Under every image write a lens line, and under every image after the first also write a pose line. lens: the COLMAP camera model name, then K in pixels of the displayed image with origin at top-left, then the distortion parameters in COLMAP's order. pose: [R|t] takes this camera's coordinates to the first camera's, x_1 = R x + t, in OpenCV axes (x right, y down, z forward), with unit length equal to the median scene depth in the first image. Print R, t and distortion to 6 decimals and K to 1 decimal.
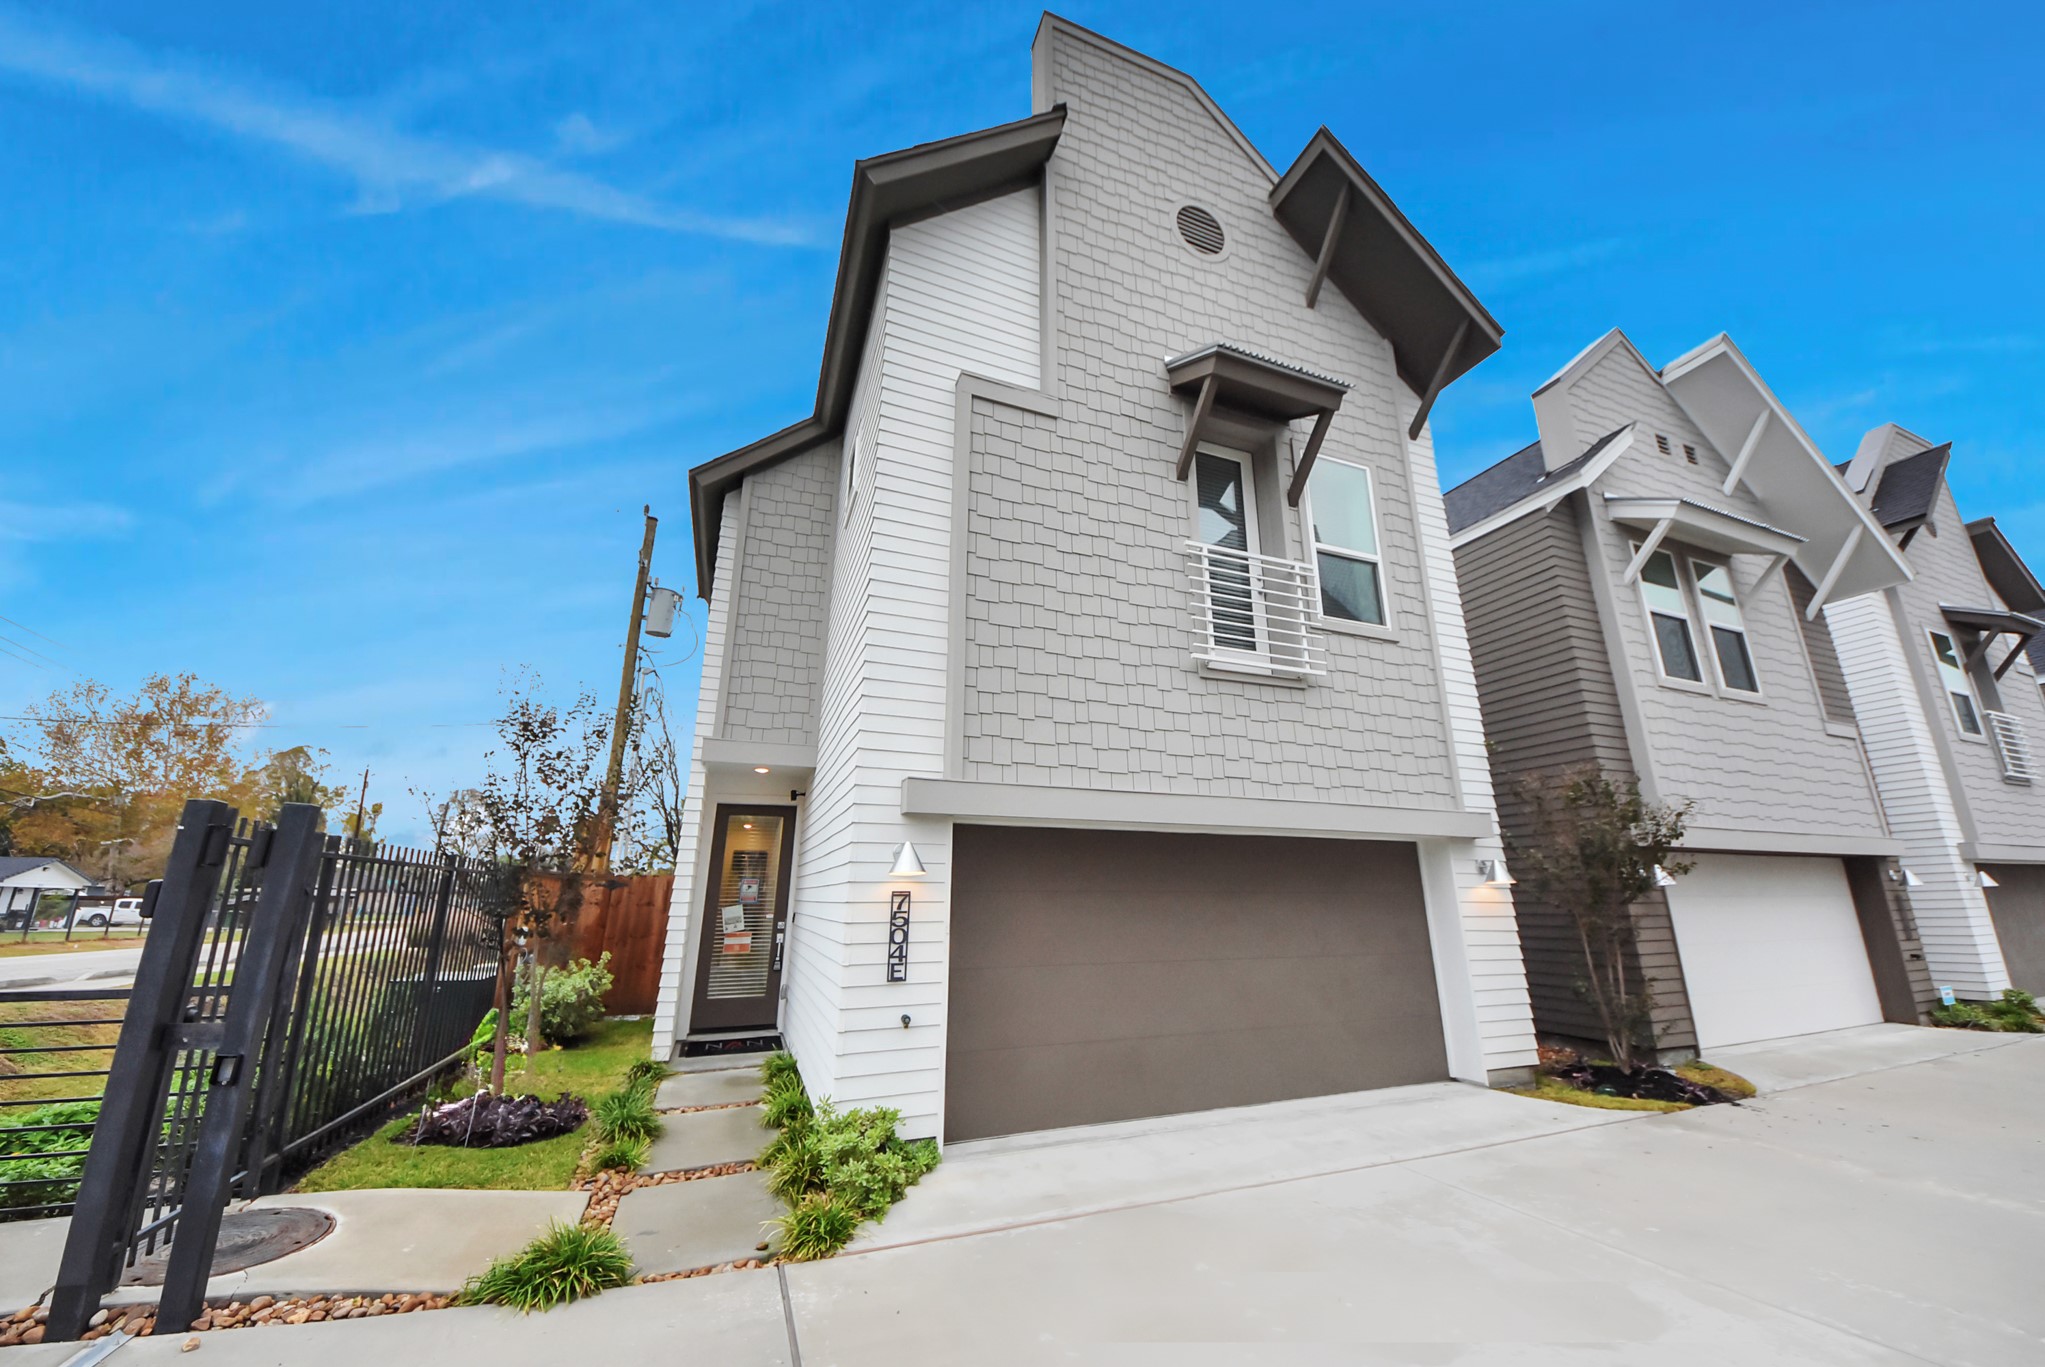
lens RADIAL K [[755.3, 0, 1032.5], [0, 755.3, 693.3], [0, 0, 1]] dist [-0.011138, -0.003106]
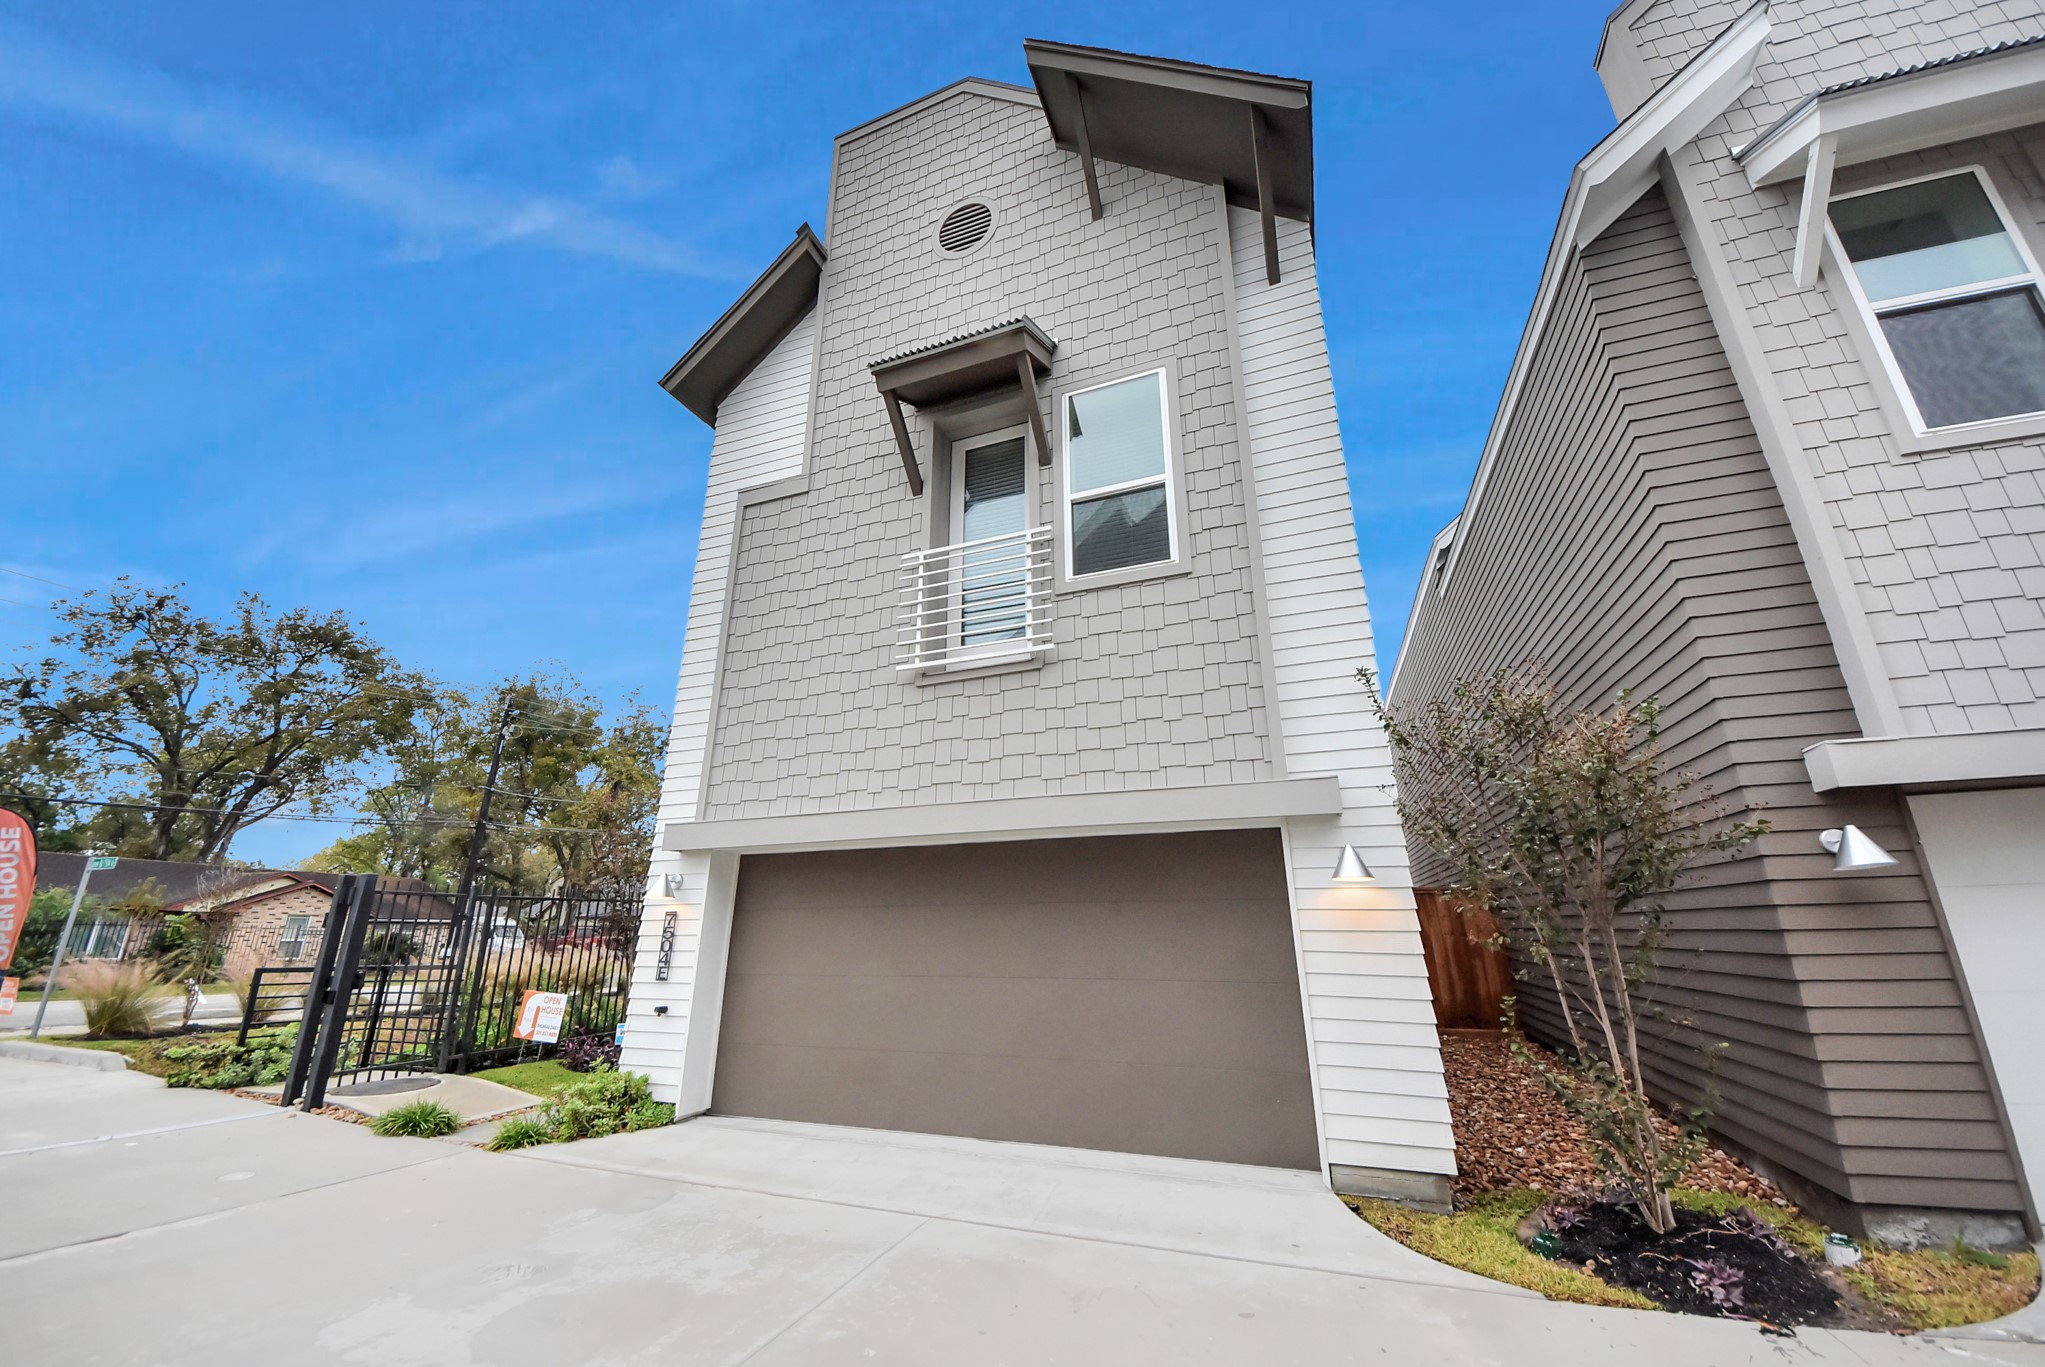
lens RADIAL K [[755.3, 0, 1037.6], [0, 755.3, 685.6], [0, 0, 1]] dist [-0.011138, -0.003106]
pose [[0.731507, -0.215472, -0.646892, 1.009002], [0.193077, 0.975381, -0.106555, 0.116575], [0.653925, -0.046955, 0.755101, 0.365422]]
